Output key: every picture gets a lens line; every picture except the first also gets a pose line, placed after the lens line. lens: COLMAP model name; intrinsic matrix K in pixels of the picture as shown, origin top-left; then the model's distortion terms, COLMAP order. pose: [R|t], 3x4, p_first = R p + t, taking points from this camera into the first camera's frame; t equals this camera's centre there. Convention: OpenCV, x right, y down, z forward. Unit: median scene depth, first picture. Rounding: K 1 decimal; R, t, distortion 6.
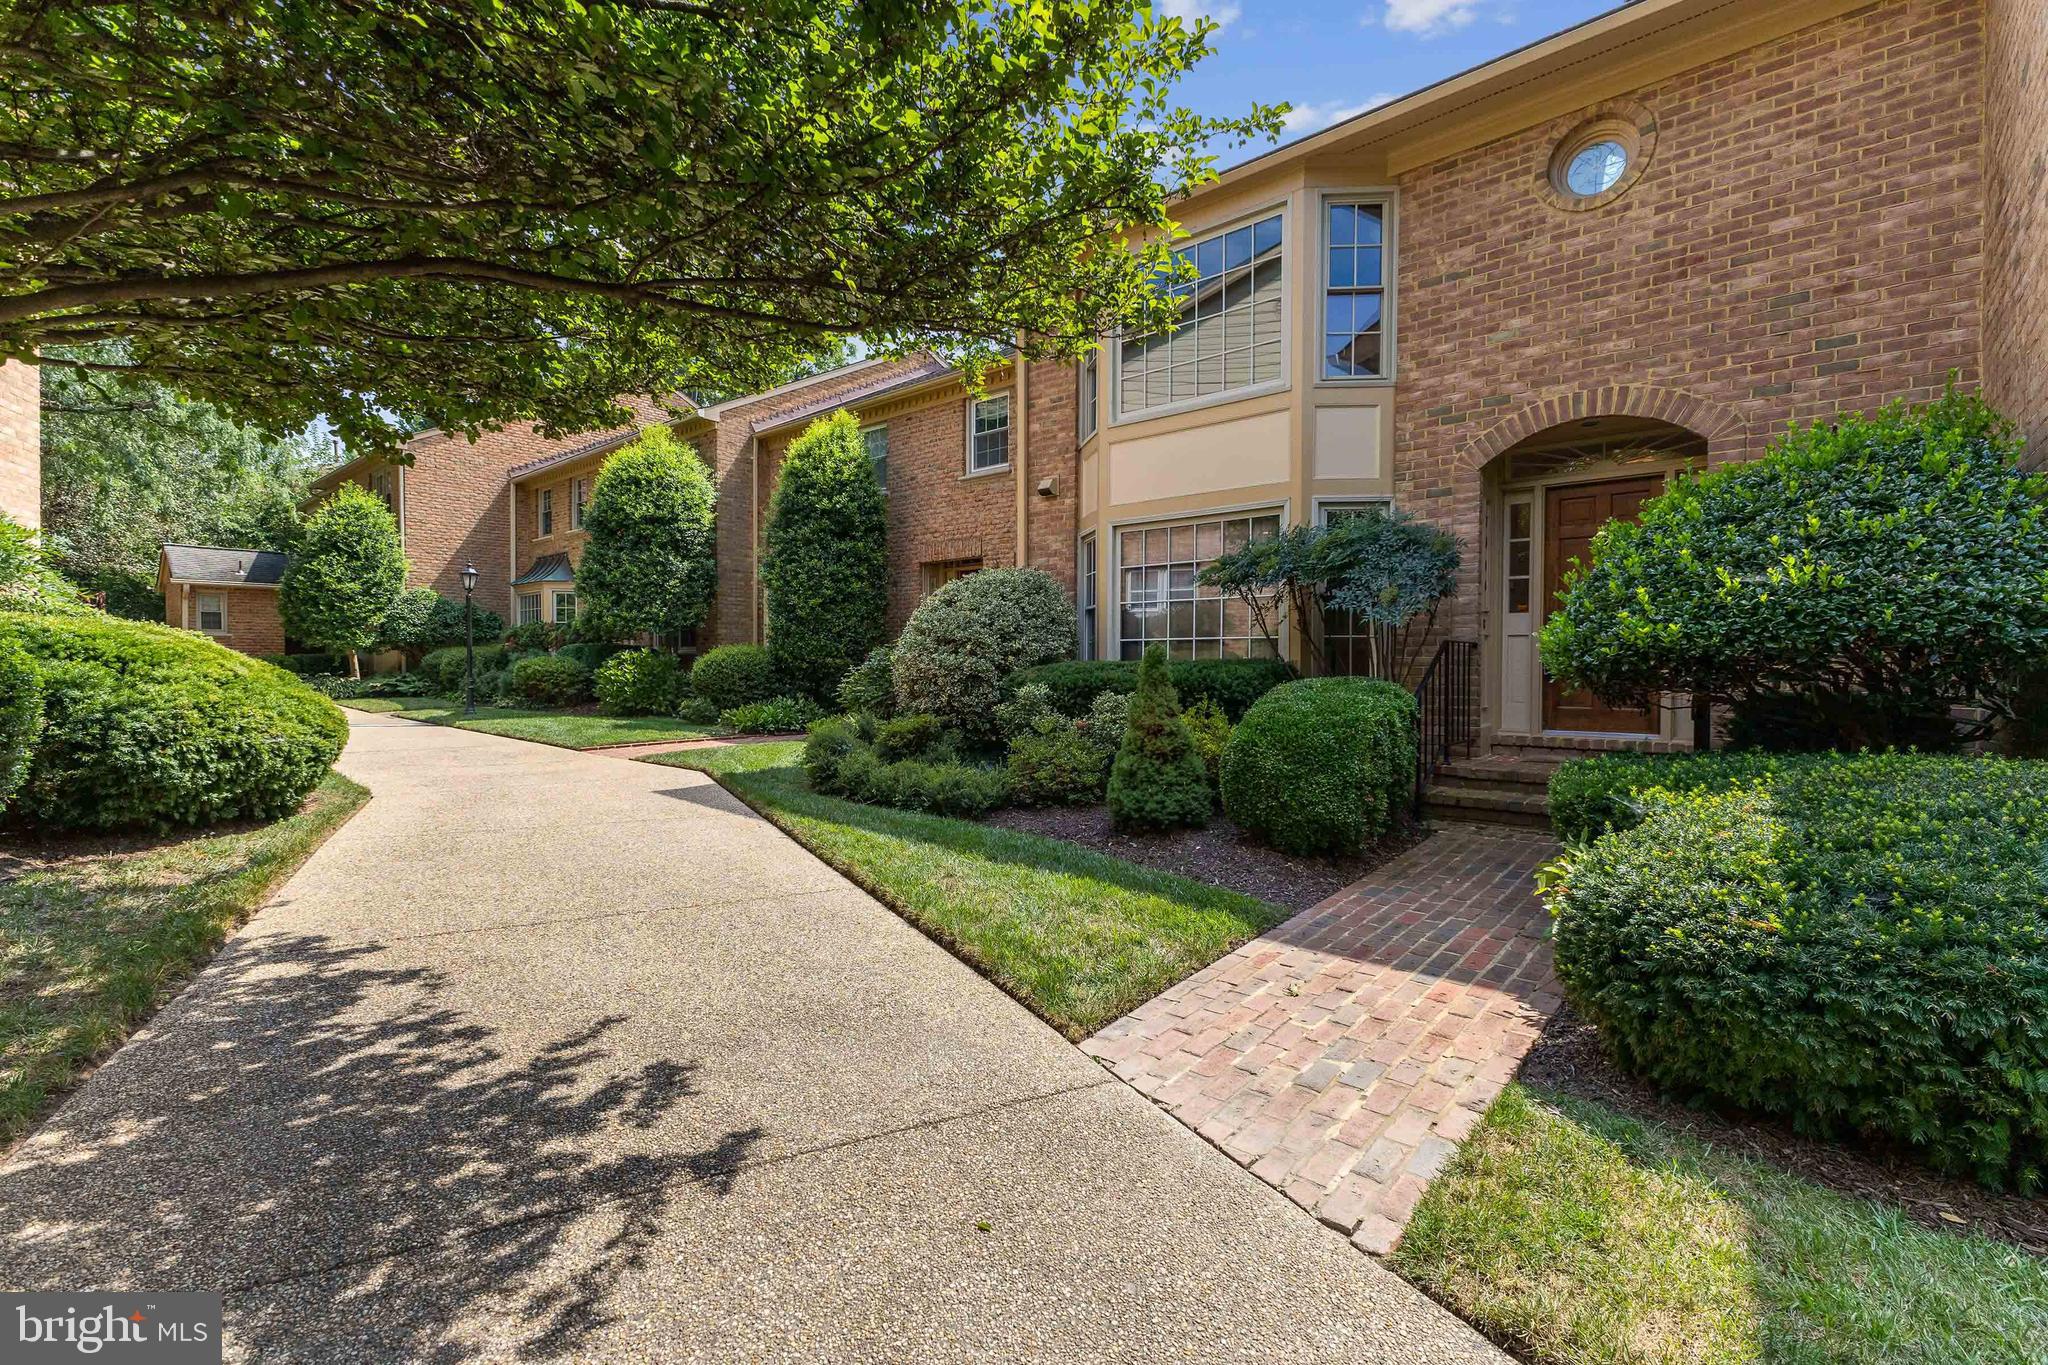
lens RADIAL K [[914.6, 0, 1032.6], [0, 914.6, 669.1], [0, 0, 1]] dist [0.005644, -0.002290]
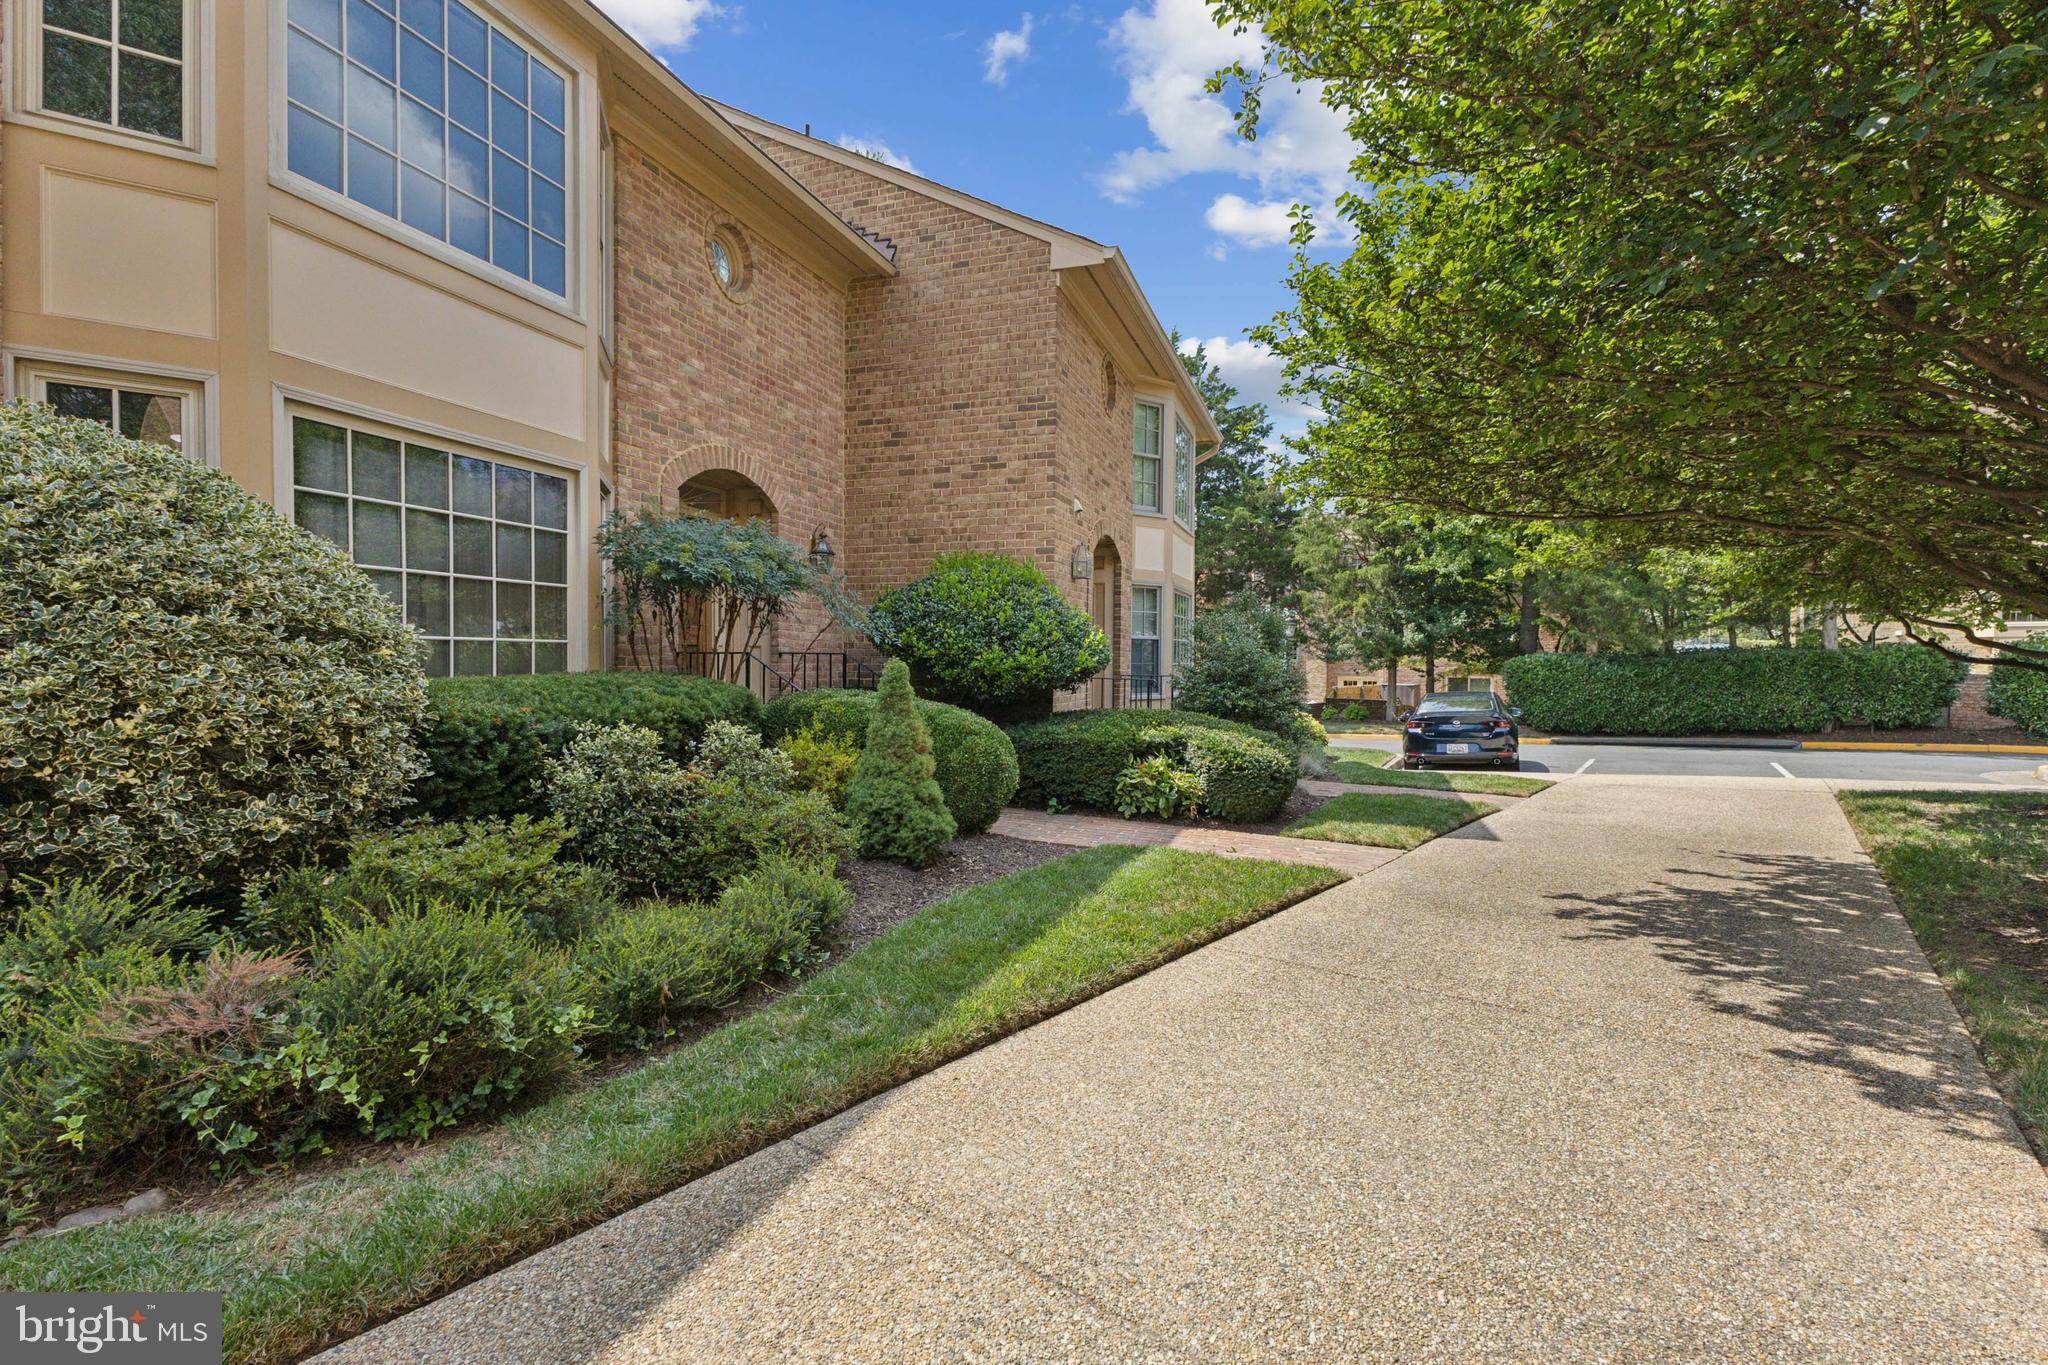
lens RADIAL K [[914.6, 0, 1025.5], [0, 914.6, 678.2], [0, 0, 1]] dist [0.005644, -0.002290]
pose [[-0.376520, -0.027044, 0.926014, -0.686680], [-0.006892, 0.999628, 0.026392, -0.031270], [-0.926383, 0.003555, -0.376566, 1.097955]]
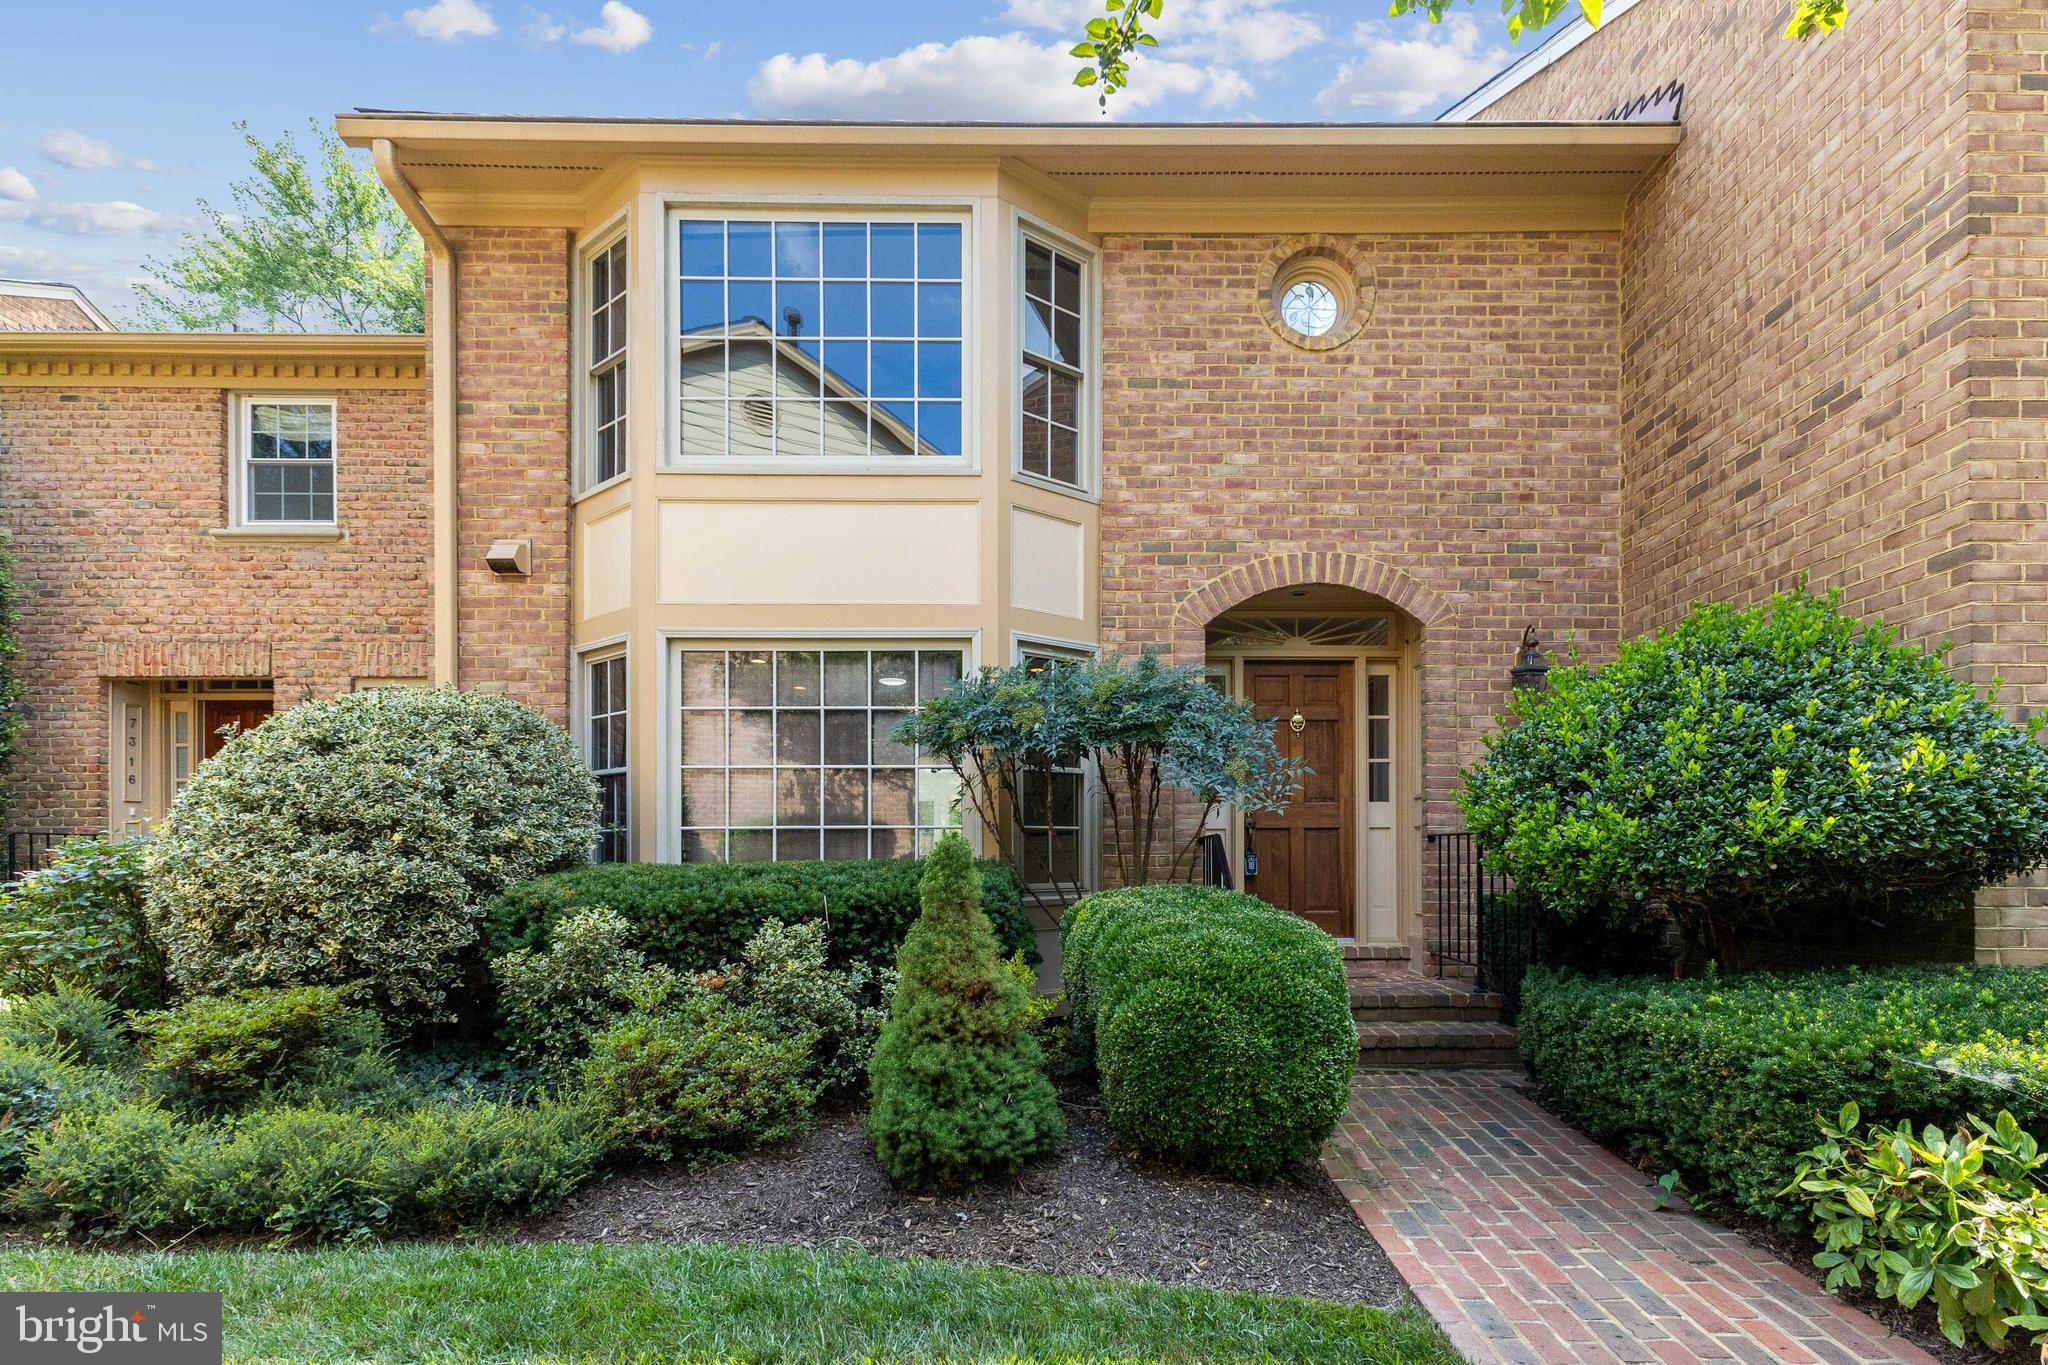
lens RADIAL K [[966.4, 0, 1103.2], [0, 966.4, 851.7], [0, 0, 1]] dist [-0.001053, 0.002394]
pose [[0.736149, -0.002439, 0.676815, -0.175699], [0.009676, 0.999929, -0.006921, -0.011771], [-0.676751, 0.011644, 0.736120, 0.456061]]
